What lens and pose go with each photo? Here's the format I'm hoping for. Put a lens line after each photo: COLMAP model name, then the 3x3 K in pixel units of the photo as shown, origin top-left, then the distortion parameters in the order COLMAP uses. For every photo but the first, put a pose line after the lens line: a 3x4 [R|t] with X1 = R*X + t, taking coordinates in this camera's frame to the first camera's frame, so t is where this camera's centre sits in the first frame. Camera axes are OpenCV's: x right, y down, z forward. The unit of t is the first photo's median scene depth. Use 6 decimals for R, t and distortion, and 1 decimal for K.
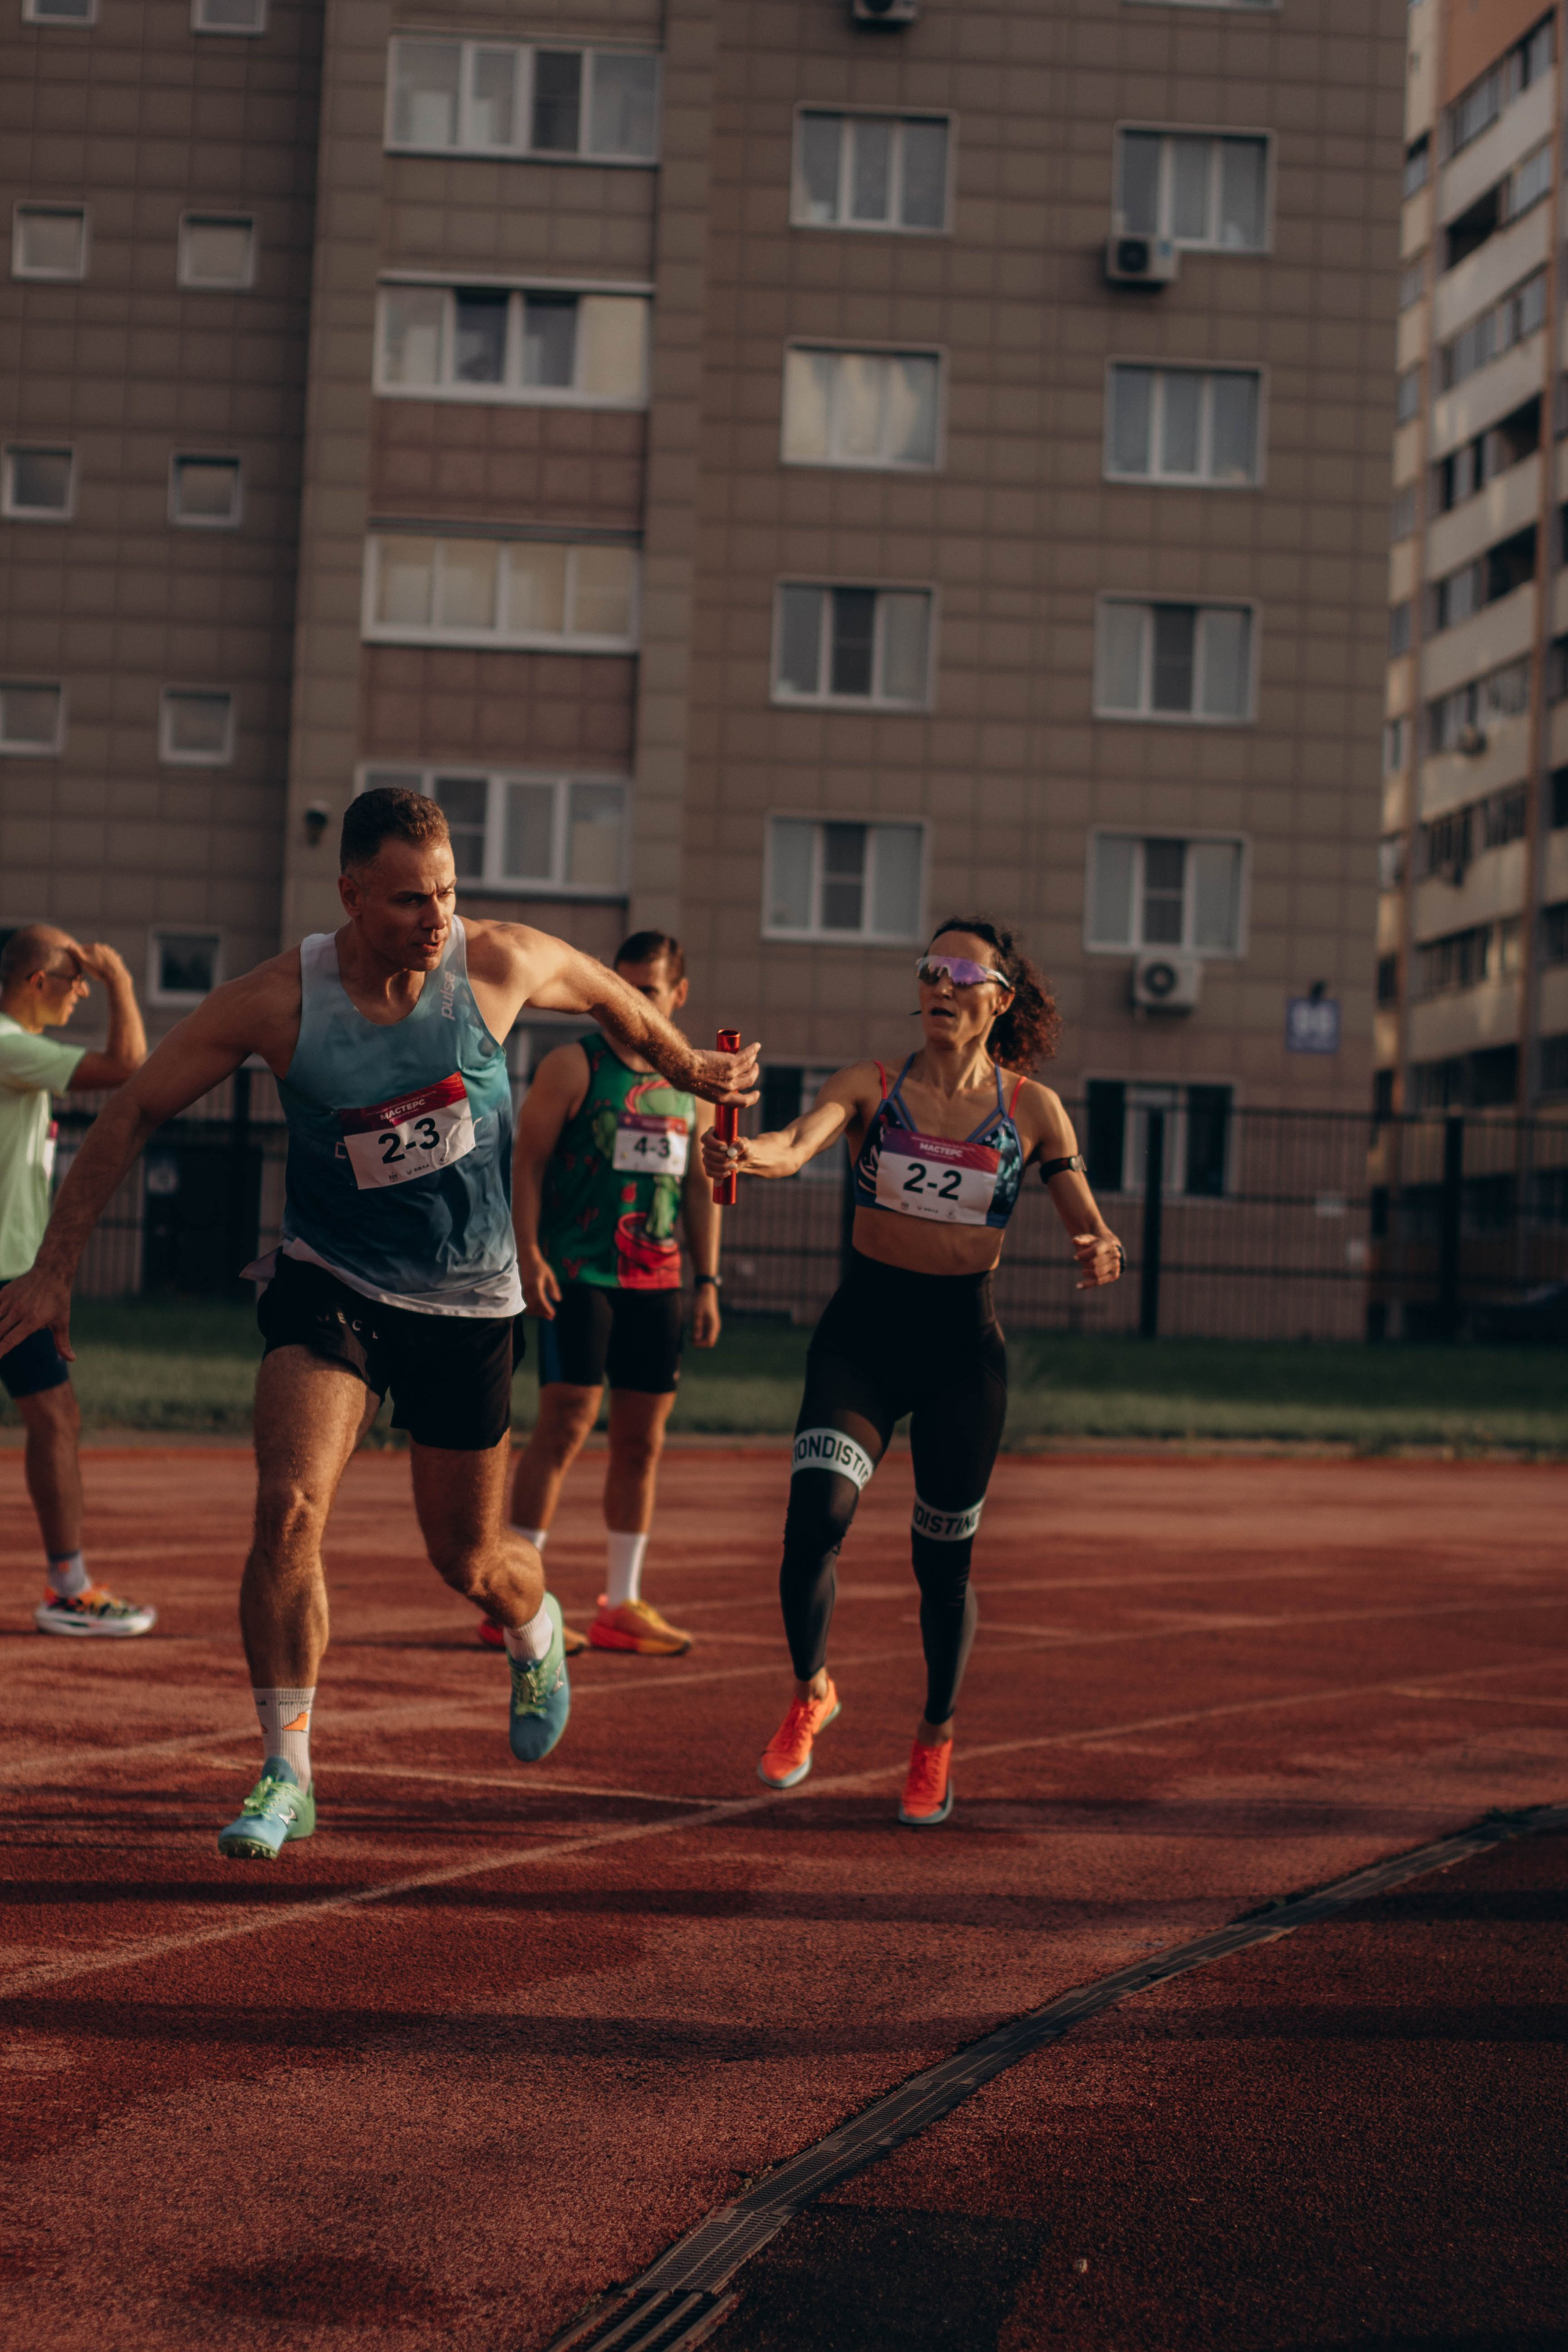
lens RADIAL K [[5245.9, 0, 783.0], [0, 5245.9, 1236.9], [0, 0, 1]] dist [-0.062411, 0.214604]
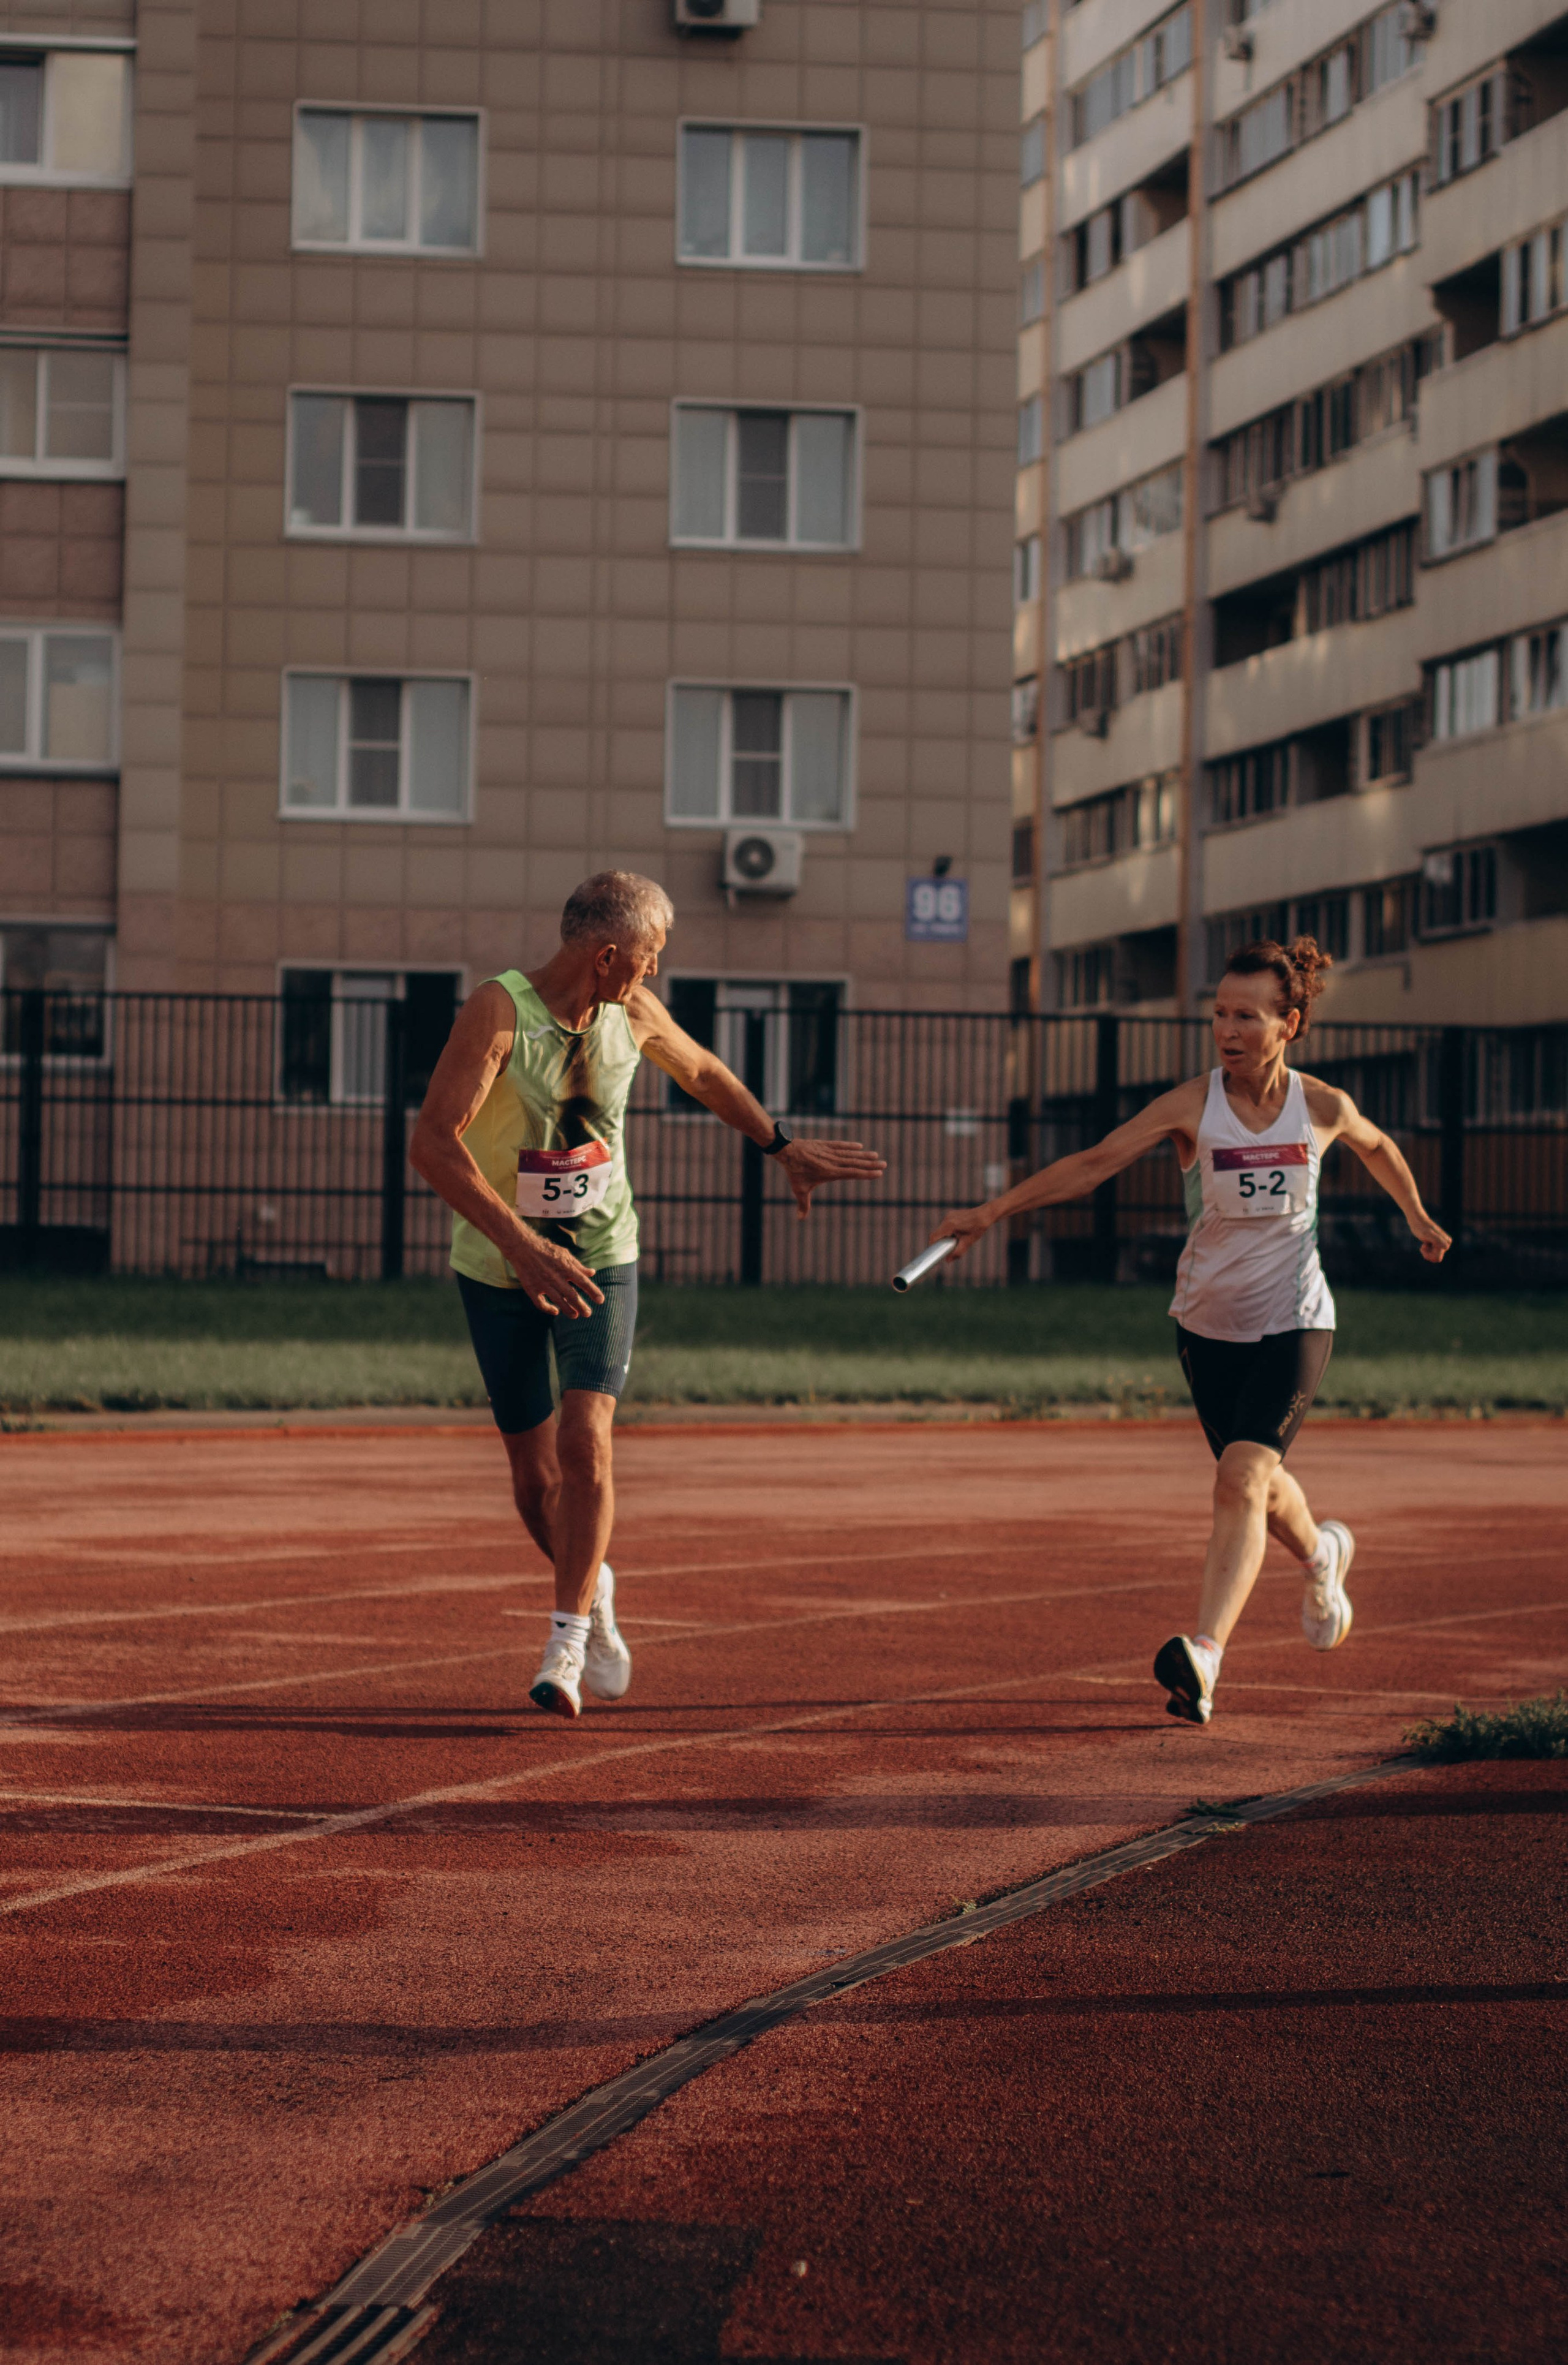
lens RADIAL K [[5591.2, 0, 784.0], [0, 5591.2, 1182.5], [0, 0, 1]] dist [-0.018995, 0.360190]
pose [[0.998103, -0.022157, 0.057437, 0.022225], [0.022023, 0.999753, 0.002971, 0.000276], [-0.057489, -0.001700, 0.998345, 0.097794]]
